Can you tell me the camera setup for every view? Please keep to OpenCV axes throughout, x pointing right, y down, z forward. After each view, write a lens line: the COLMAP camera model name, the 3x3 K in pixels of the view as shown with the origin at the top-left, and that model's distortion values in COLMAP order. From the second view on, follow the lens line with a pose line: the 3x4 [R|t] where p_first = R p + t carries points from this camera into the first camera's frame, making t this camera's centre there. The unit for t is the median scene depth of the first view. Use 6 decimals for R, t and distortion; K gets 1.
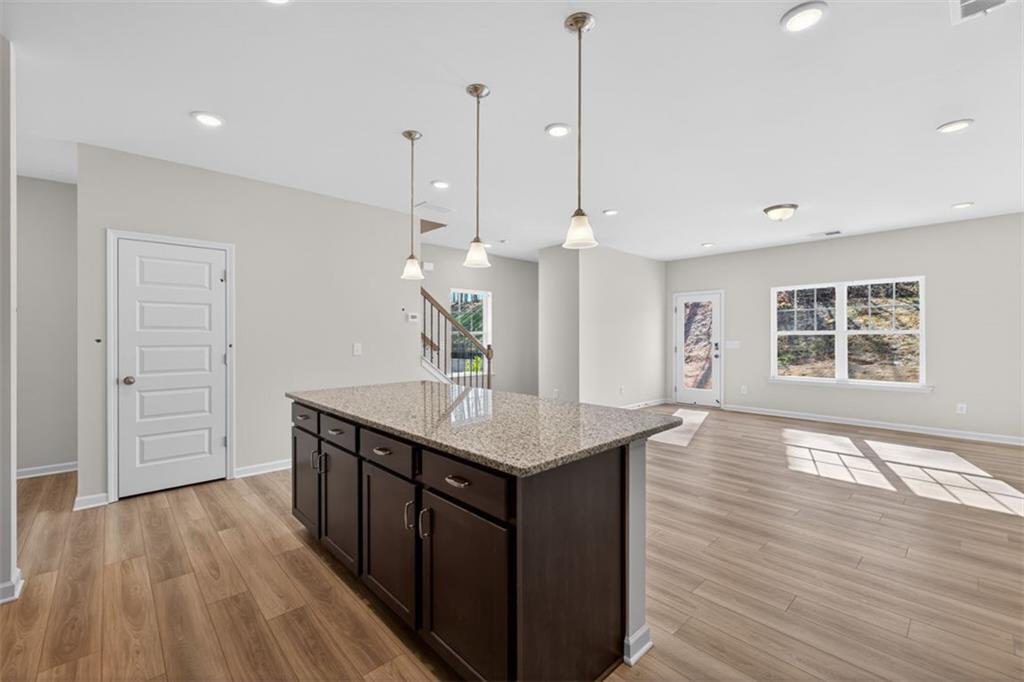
lens RADIAL K [[430.5, 0, 512.0], [0, 430.5, 341.0], [0, 0, 1]] dist [0.014281, 0.000034]
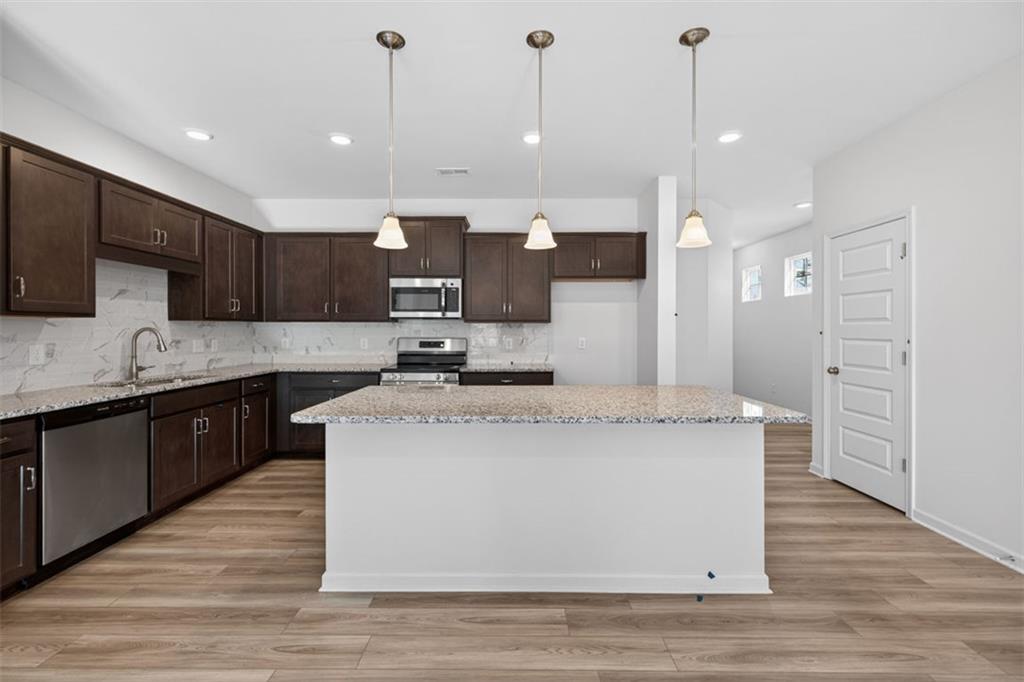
lens RADIAL K [[427.1, 0, 510.5], [0, 427.1, 329.6], [0, 0, 1]] dist [0.001444, 0.000166]
pose [[-0.691425, 0.000830, -0.722448, 0.372906], [-0.007726, 0.999934, 0.008544, -0.010590], [0.722407, 0.011489, -0.691372, 1.019647]]
